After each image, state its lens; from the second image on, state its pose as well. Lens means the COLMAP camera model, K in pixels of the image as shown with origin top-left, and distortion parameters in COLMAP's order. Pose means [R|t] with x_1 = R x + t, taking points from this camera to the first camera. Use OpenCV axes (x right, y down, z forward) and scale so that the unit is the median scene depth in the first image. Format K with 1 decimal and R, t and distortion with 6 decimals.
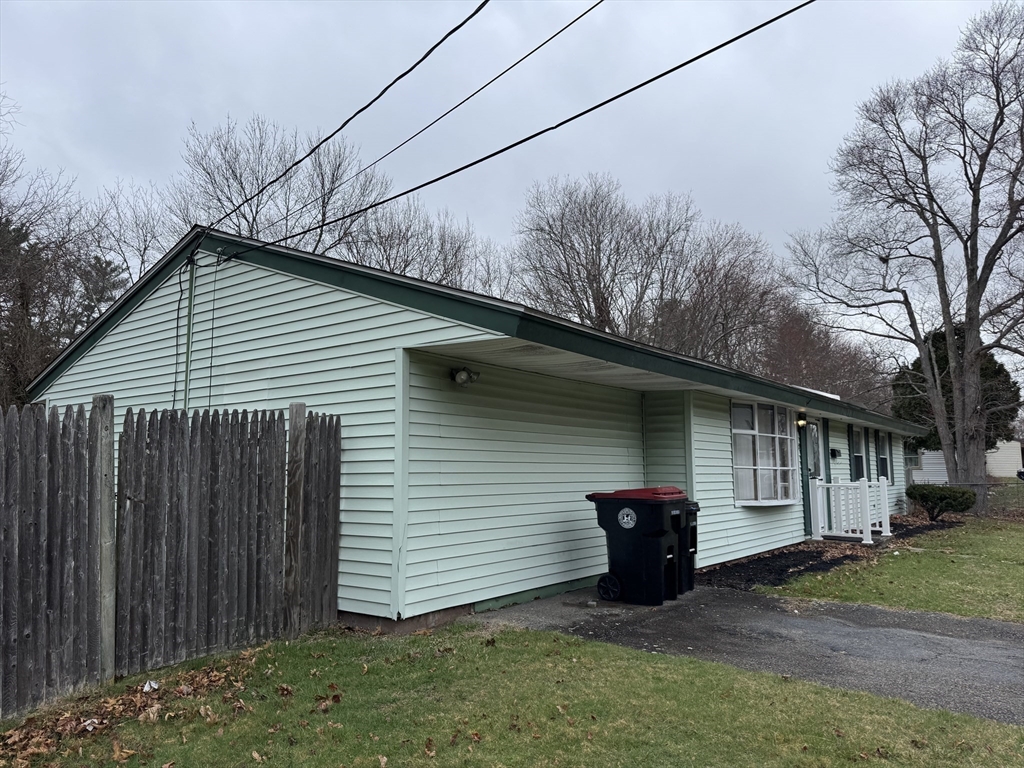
lens RADIAL K [[726.1, 0, 509.3], [0, 726.1, 382.9], [0, 0, 1]] dist [0.070861, -0.089782]
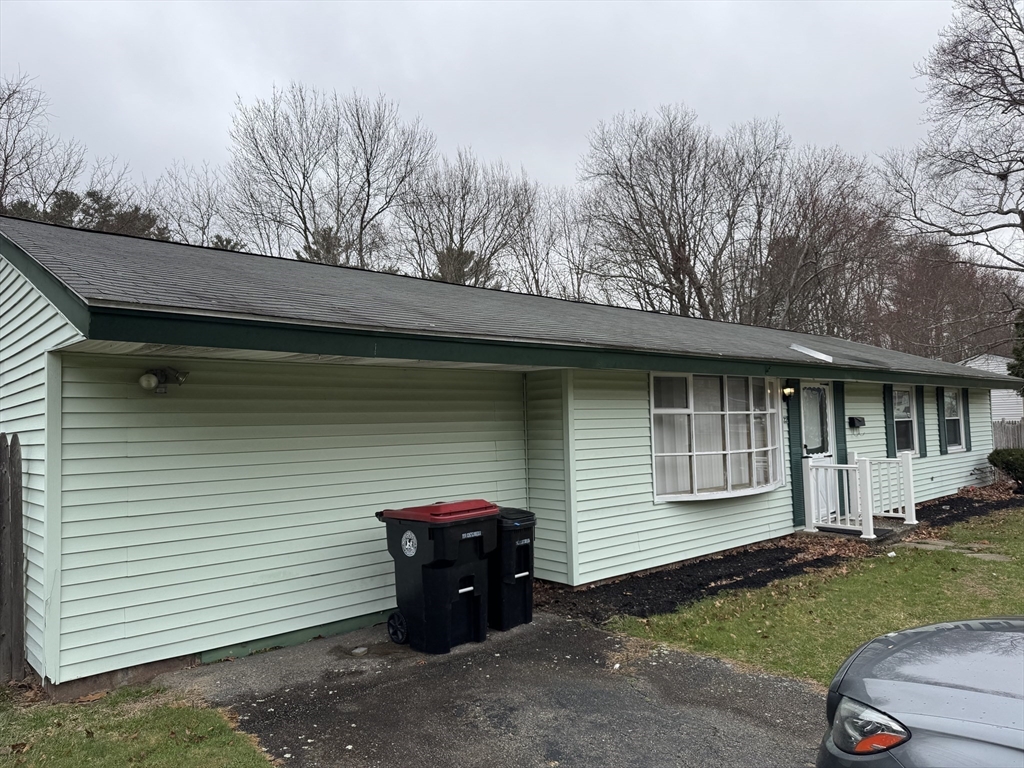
lens RADIAL K [[726.1, 0, 513.8], [0, 726.1, 384.9], [0, 0, 1]] dist [0.070861, -0.089782]
pose [[0.983774, -0.036177, -0.175724, 0.212852], [0.047749, 0.996929, 0.062076, -0.015955], [0.172939, -0.069459, 0.982480, 0.124830]]
